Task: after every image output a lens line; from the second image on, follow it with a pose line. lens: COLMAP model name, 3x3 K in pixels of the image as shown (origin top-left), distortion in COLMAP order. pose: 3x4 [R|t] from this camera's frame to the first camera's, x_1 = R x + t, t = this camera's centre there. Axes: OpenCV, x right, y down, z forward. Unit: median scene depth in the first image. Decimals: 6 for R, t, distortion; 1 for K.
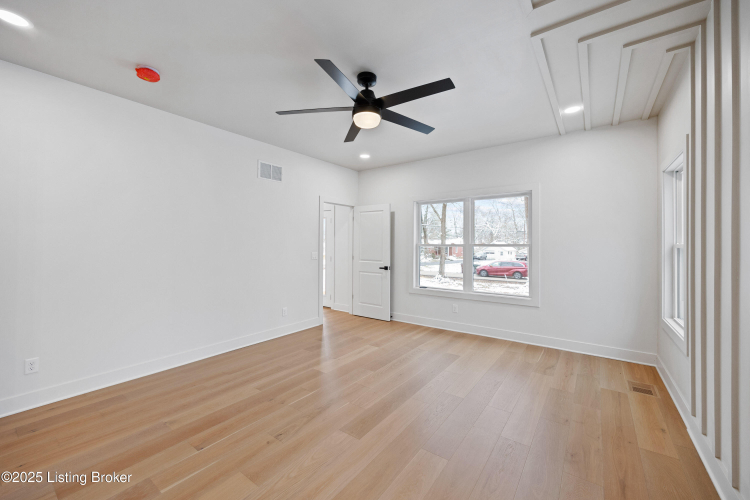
lens RADIAL K [[293.3, 0, 375.9], [0, 293.3, 247.8], [0, 0, 1]] dist [0.000421, 0.000054]
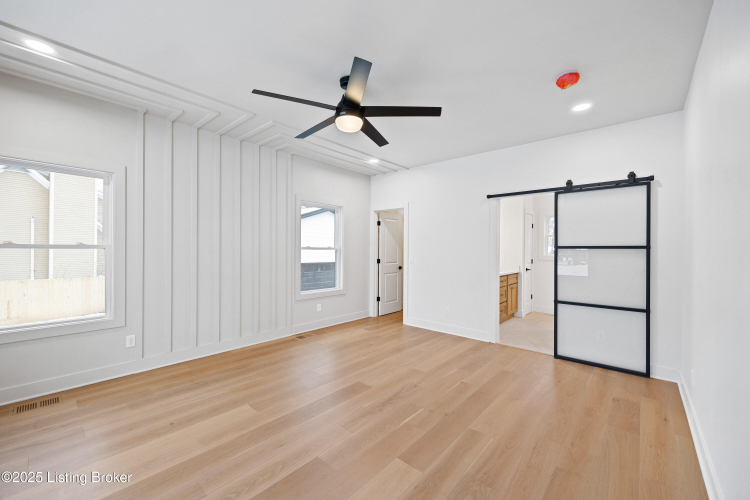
lens RADIAL K [[293.3, 0, 375.9], [0, 293.3, 247.8], [0, 0, 1]] dist [0.000421, 0.000054]
pose [[-0.995690, -0.003853, 0.092661, -0.216804], [-0.003795, 0.999992, 0.000796, -0.010322], [-0.092663, 0.000441, -0.995697, 1.914687]]
